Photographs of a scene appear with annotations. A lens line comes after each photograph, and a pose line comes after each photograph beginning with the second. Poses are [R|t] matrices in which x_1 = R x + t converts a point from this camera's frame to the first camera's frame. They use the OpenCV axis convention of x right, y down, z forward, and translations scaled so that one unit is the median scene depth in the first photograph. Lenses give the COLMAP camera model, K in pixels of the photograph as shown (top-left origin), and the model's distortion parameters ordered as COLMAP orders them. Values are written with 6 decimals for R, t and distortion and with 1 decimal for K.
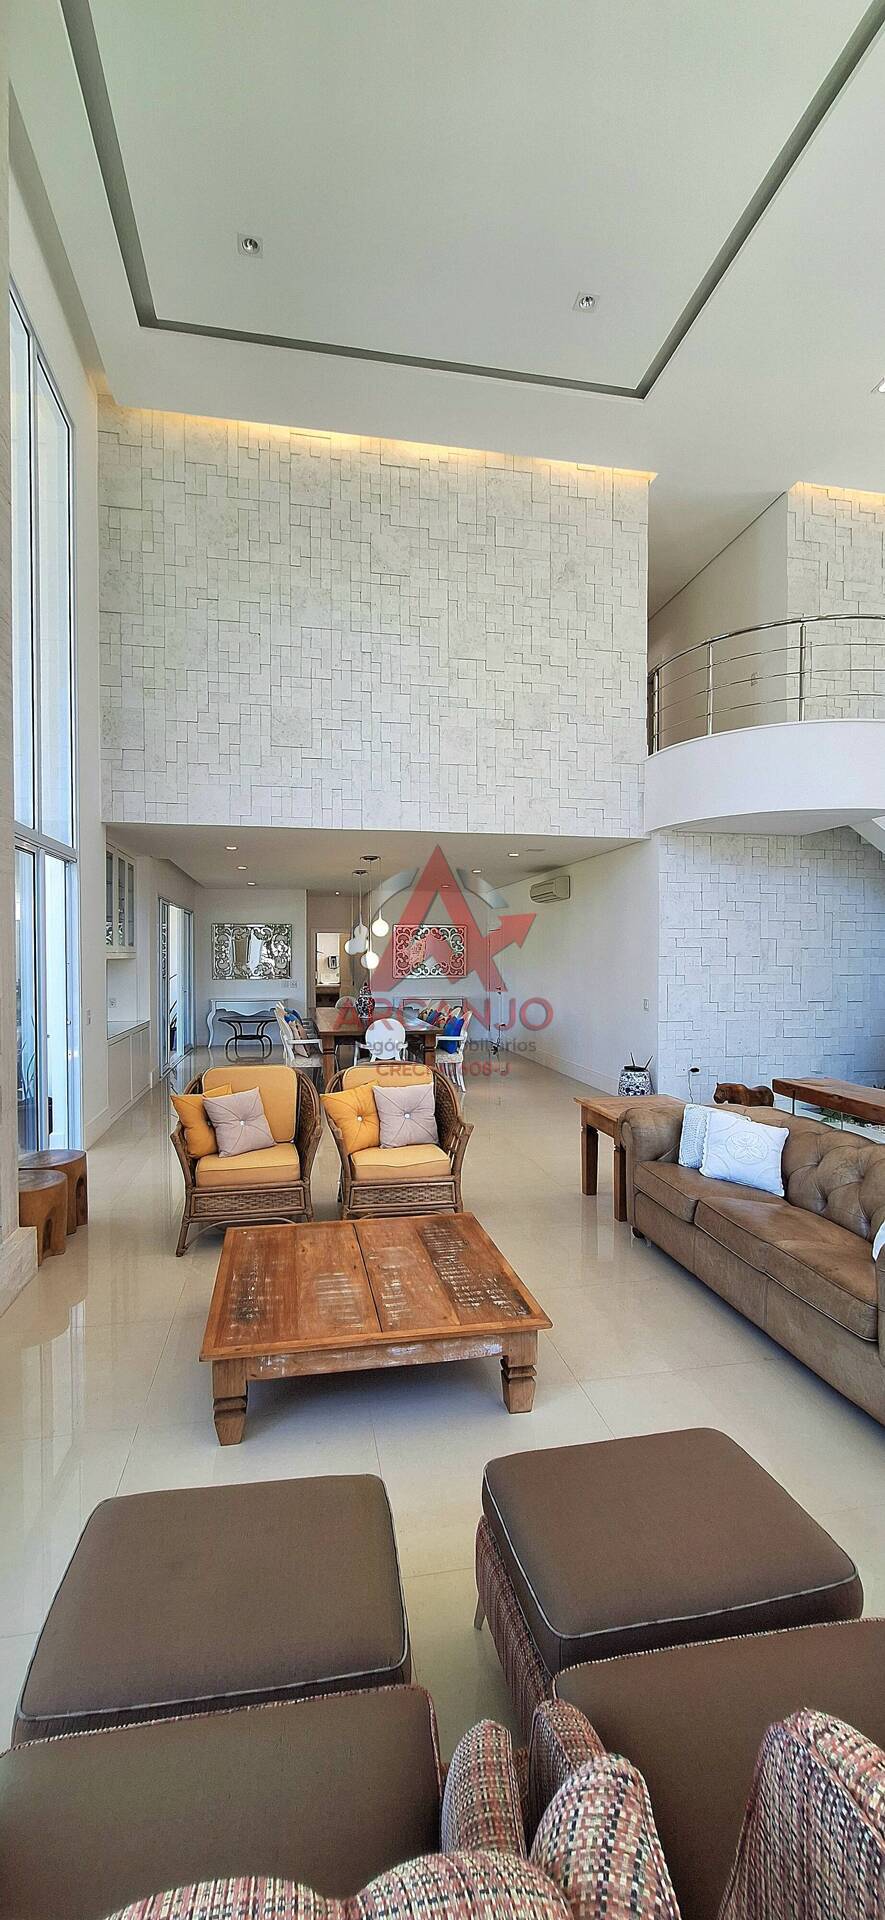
lens RADIAL K [[767.3, 0, 433.5], [0, 767.3, 970.8], [0, 0, 1]] dist [-0.012227, 0.004978]
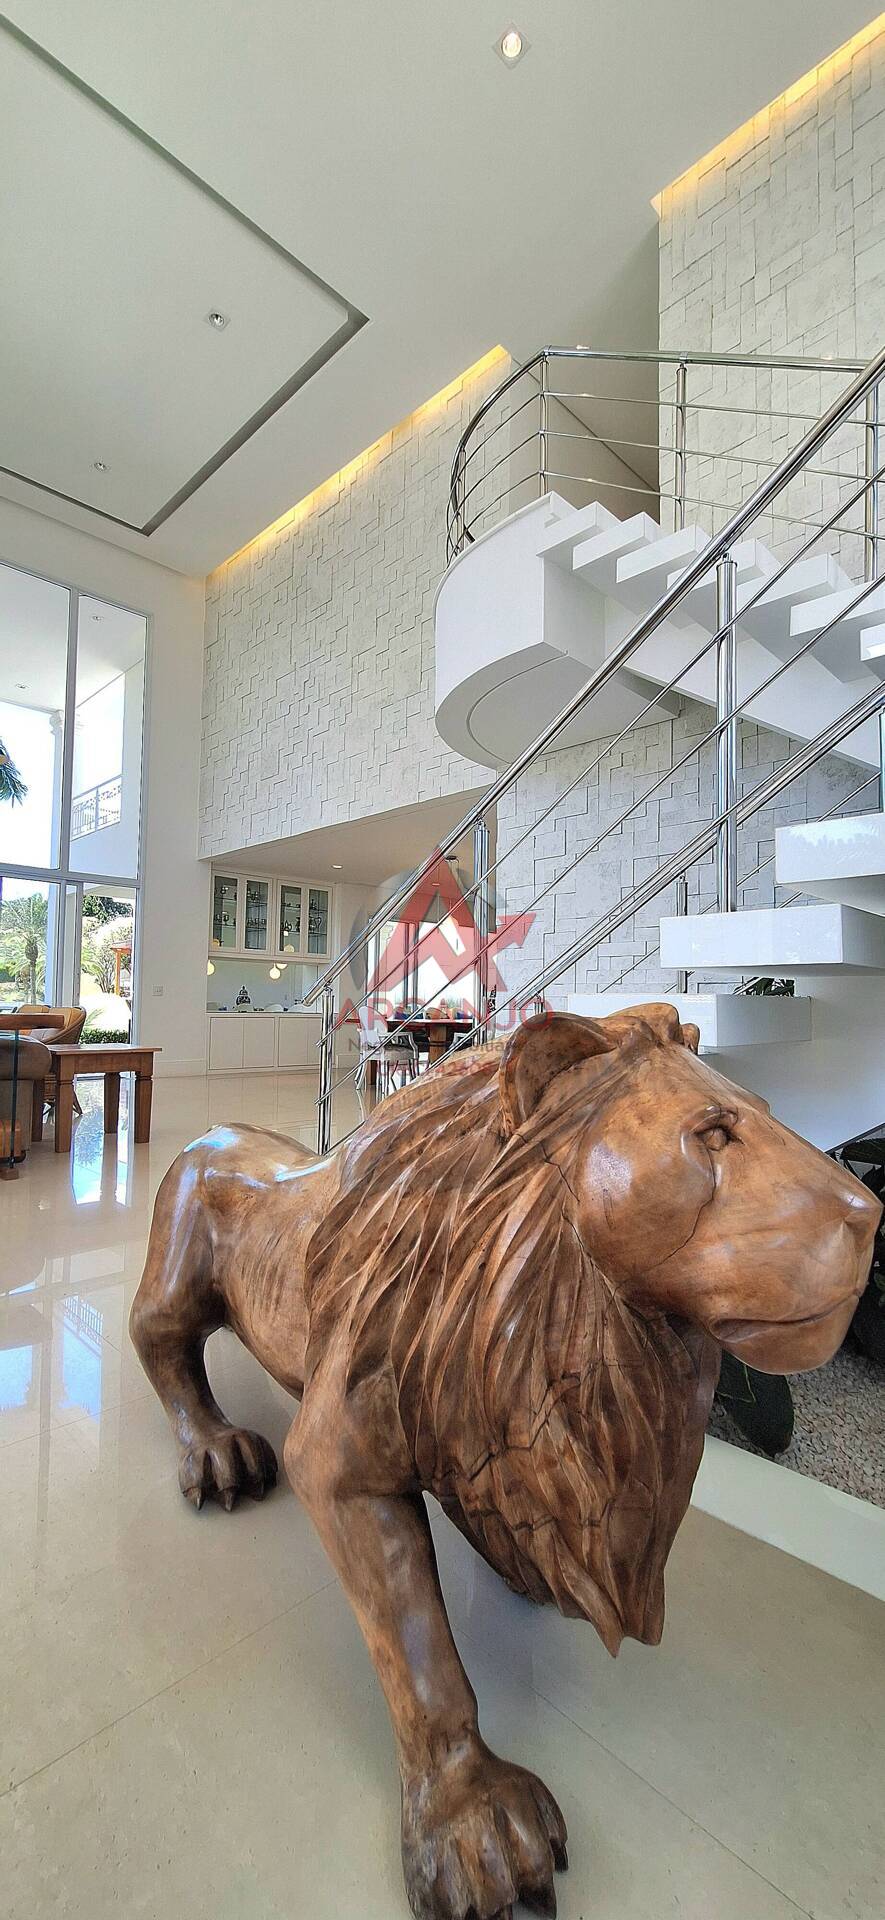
lens RADIAL K [[767.3, 0, 433.5], [0, 767.3, 970.8], [0, 0, 1]] dist [-0.012227, 0.004978]
pose [[0.559633, -0.034129, -0.828037, 0.933516], [-0.038709, 0.996985, -0.067254, 0.074299], [0.827836, 0.069691, 0.556625, 0.563596]]
